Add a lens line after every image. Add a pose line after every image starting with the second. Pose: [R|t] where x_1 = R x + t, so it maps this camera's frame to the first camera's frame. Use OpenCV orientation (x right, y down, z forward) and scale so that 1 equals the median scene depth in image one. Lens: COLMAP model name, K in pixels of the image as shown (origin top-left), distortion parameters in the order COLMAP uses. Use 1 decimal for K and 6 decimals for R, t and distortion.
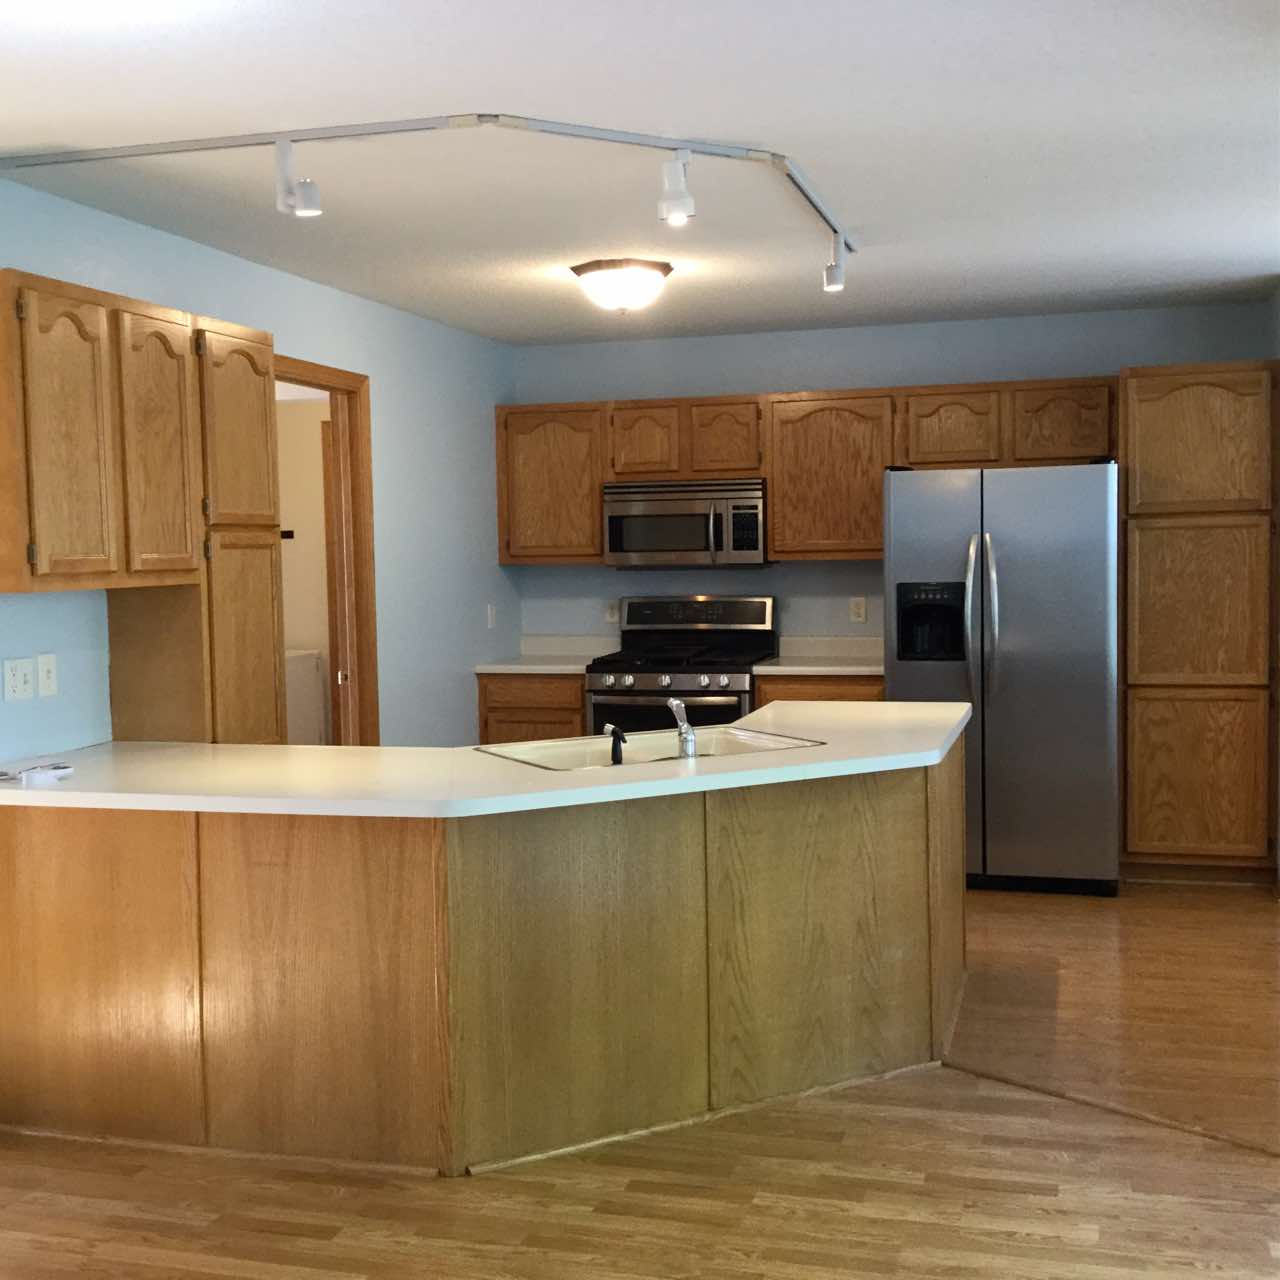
lens RADIAL K [[1564.0, 0, 640.0], [0, 1564.0, 640.0], [0, 0, 1]] dist [0.011479, -0.022982]
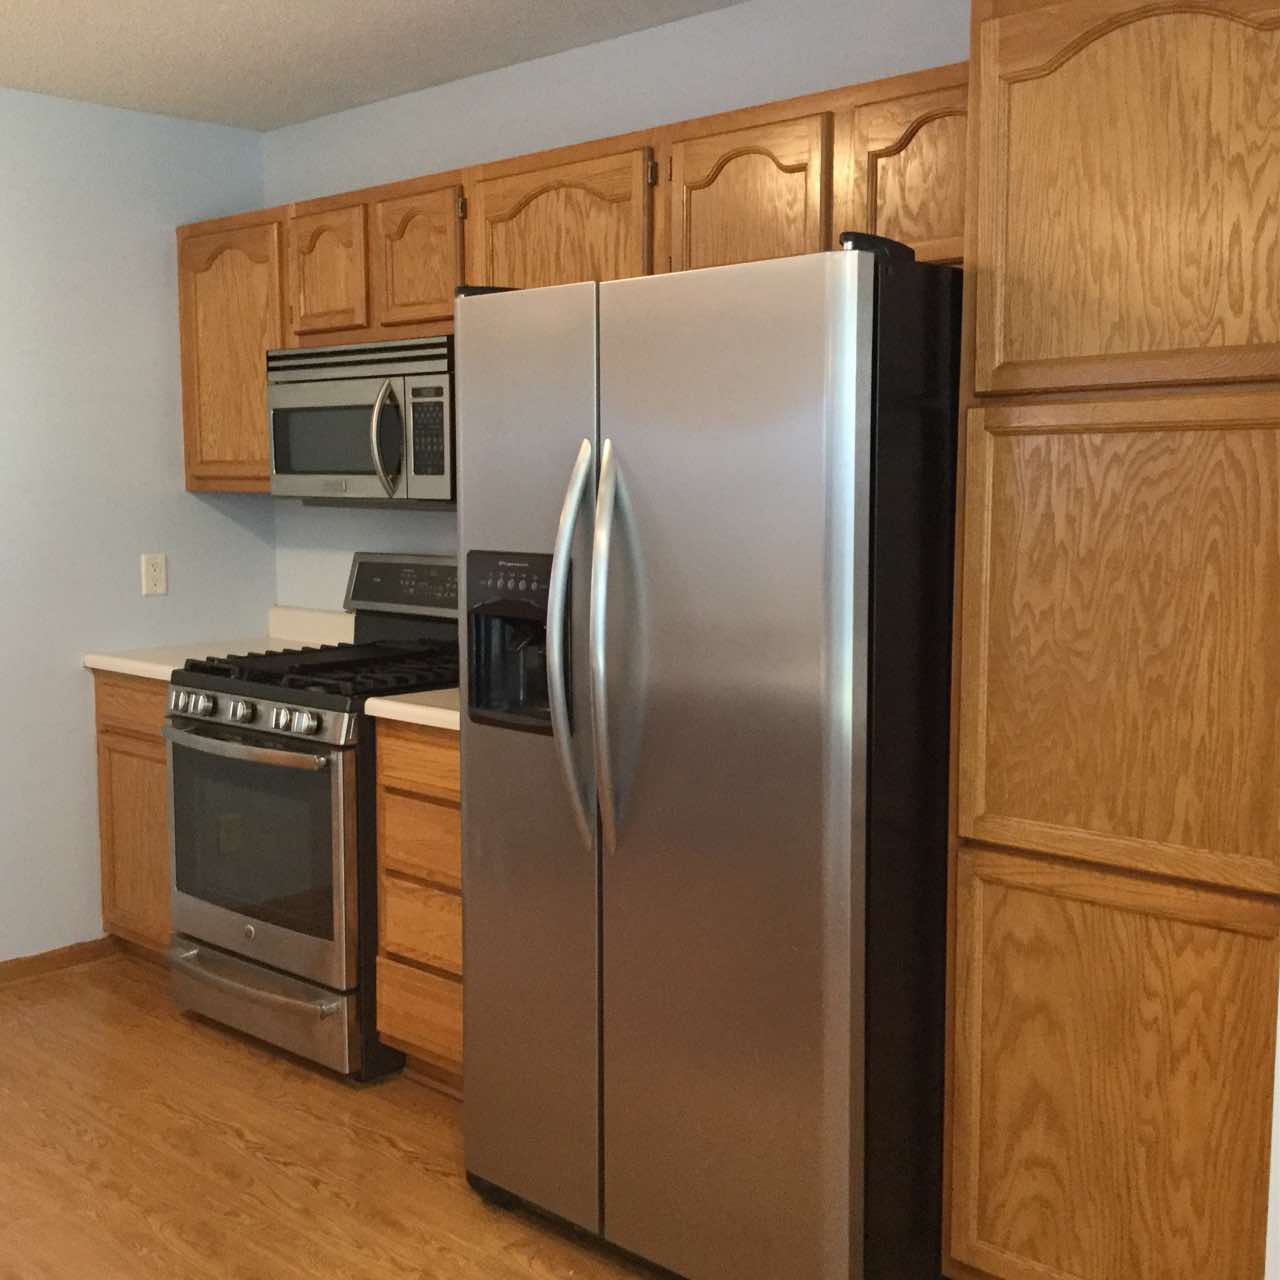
lens RADIAL K [[1593.2, 0, 640.0], [0, 1593.2, 640.0], [0, 0, 1]] dist [0.108144, -0.276425]
pose [[0.882046, 0.066583, -0.466436, 0.424489], [-0.045522, 0.997376, 0.056290, -0.038939], [0.468960, -0.028418, 0.882762, 0.617155]]
